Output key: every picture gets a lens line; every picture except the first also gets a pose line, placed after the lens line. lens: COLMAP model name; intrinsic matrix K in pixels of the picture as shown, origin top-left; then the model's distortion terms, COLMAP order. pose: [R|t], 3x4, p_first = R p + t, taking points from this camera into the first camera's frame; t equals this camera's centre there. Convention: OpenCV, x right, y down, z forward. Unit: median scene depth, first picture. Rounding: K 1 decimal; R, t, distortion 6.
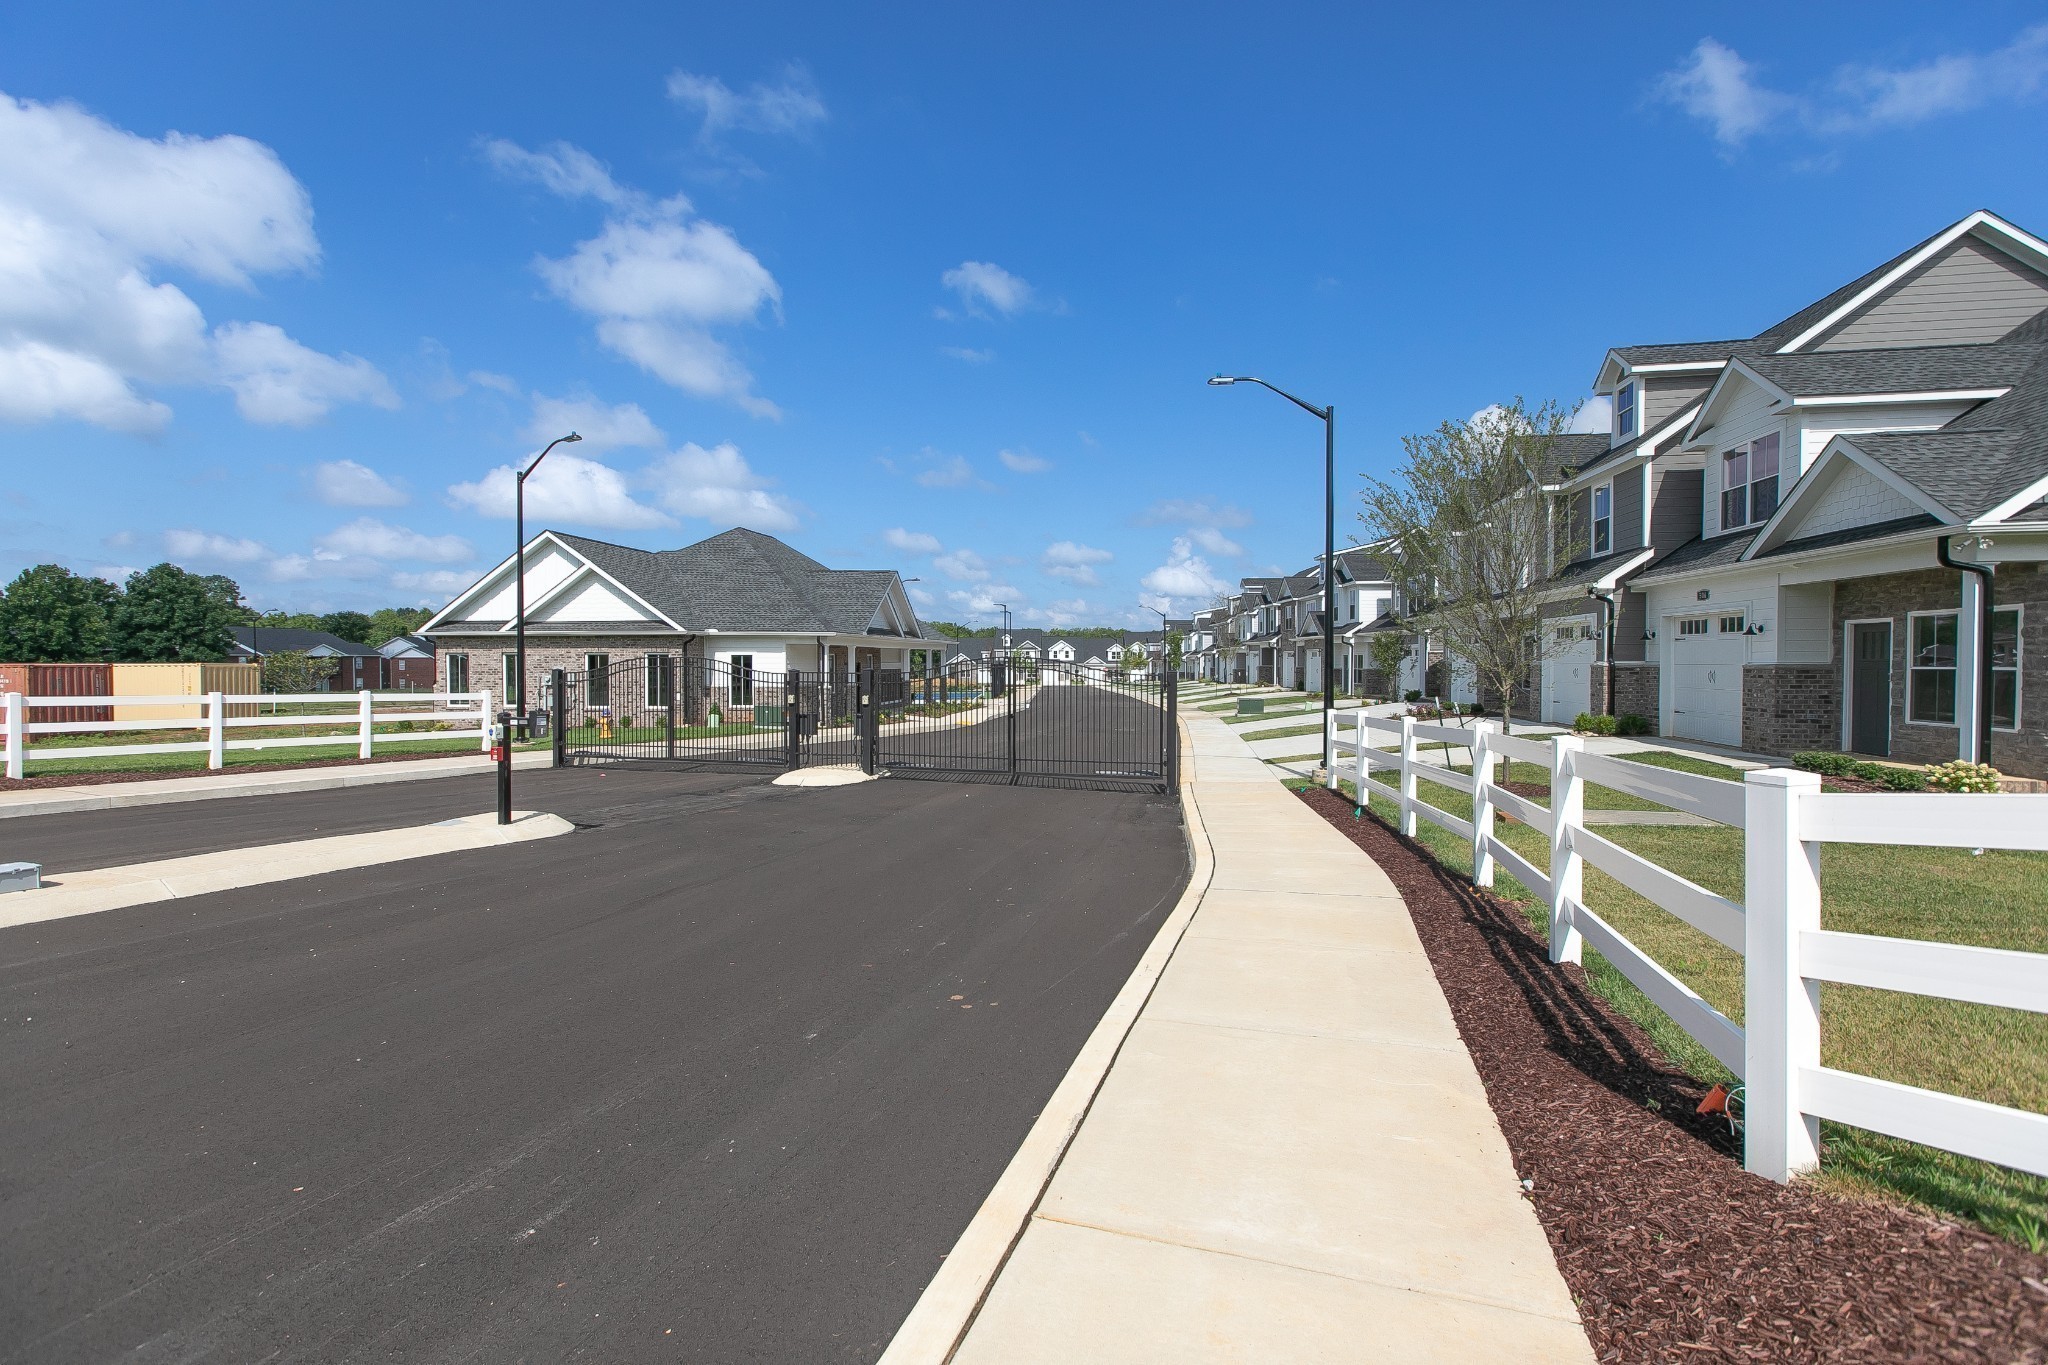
lens RADIAL K [[900.8, 0, 1023.2], [0, 900.8, 677.8], [0, 0, 1]] dist [0.000067, -0.001252]
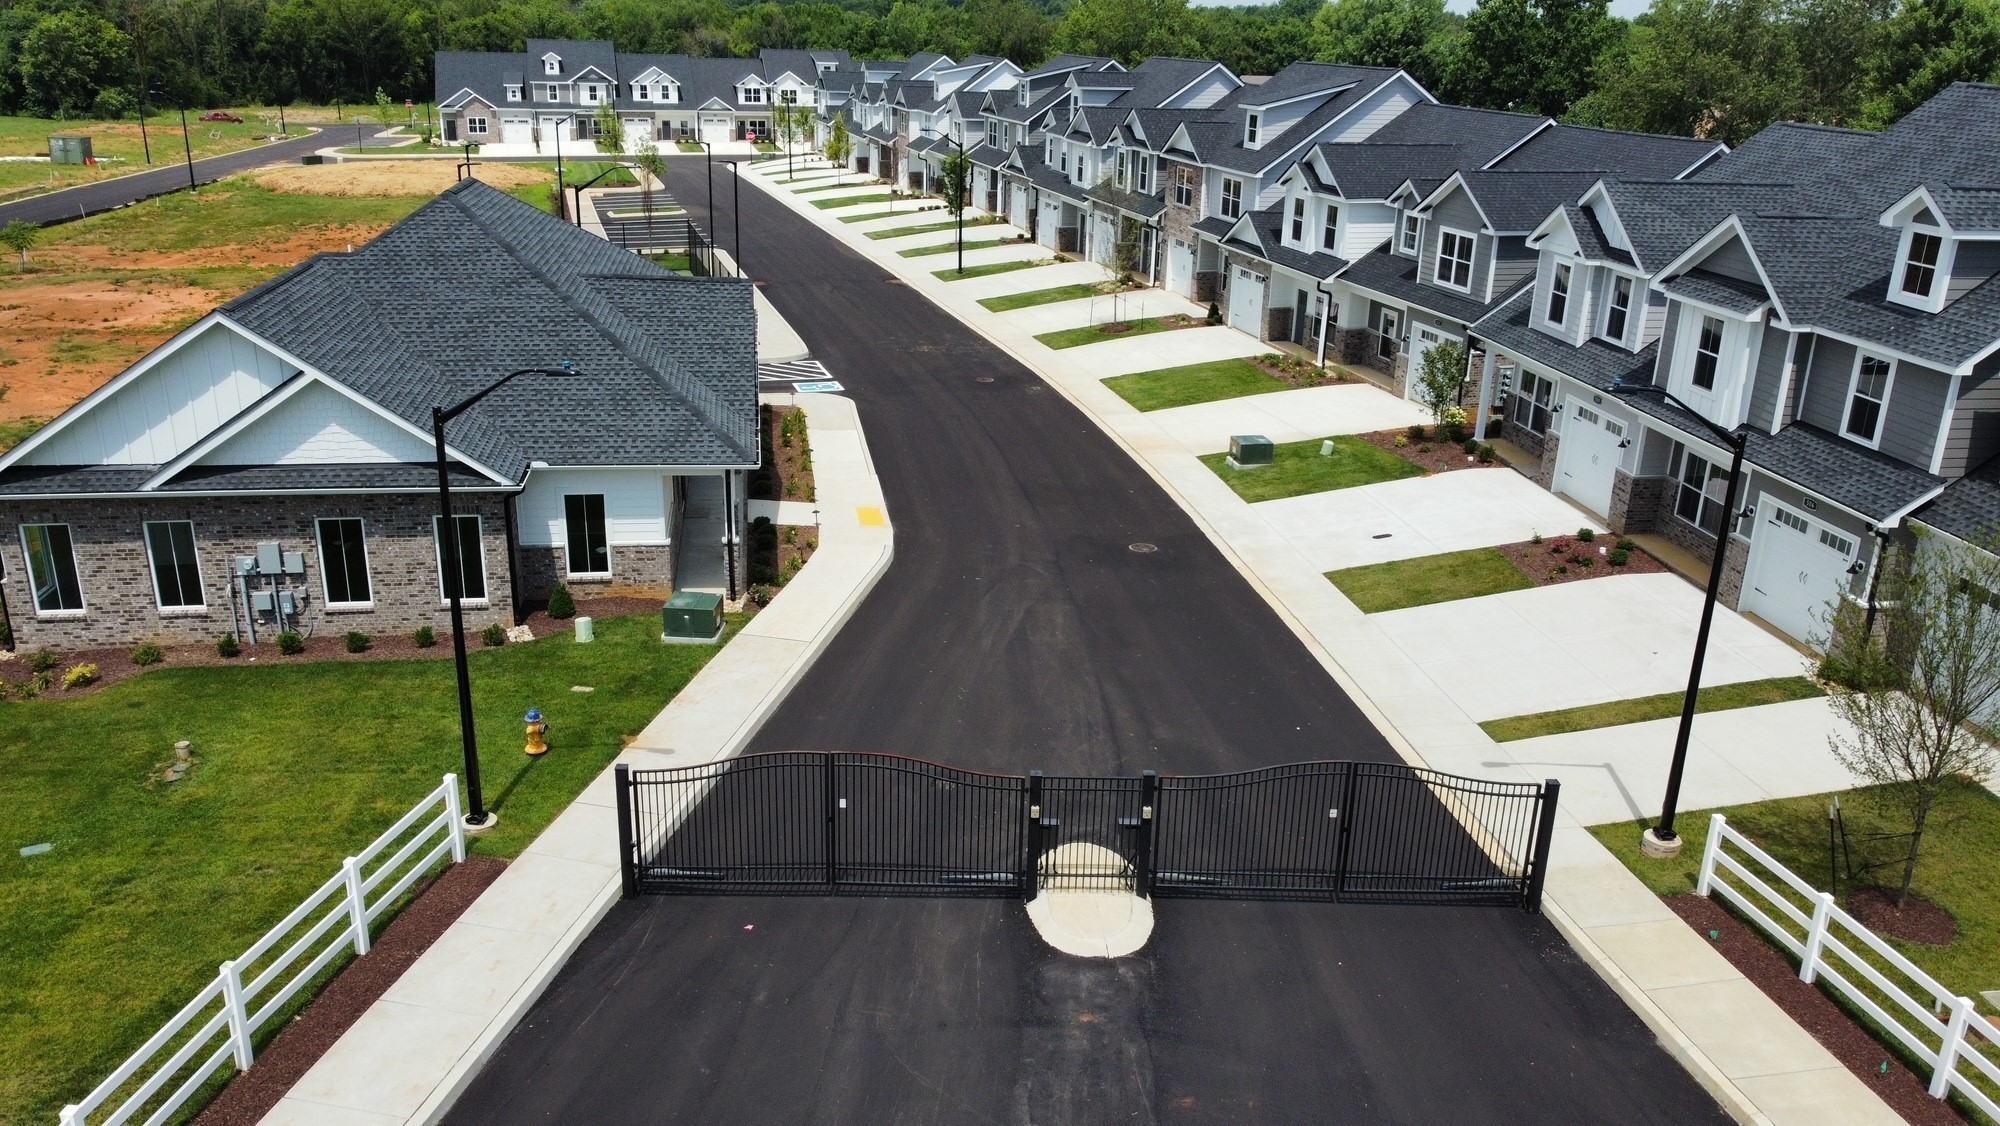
lens RADIAL K [[1523.1, 0, 1000.0], [0, 1523.1, 563.0], [0, 0, 1]] dist [-0.002433, -0.003453]
pose [[0.948950, -0.076141, 0.306100, -0.363224], [-0.026918, 0.947340, 0.319095, -0.313759], [-0.314277, -0.311044, 0.896929, -0.012526]]
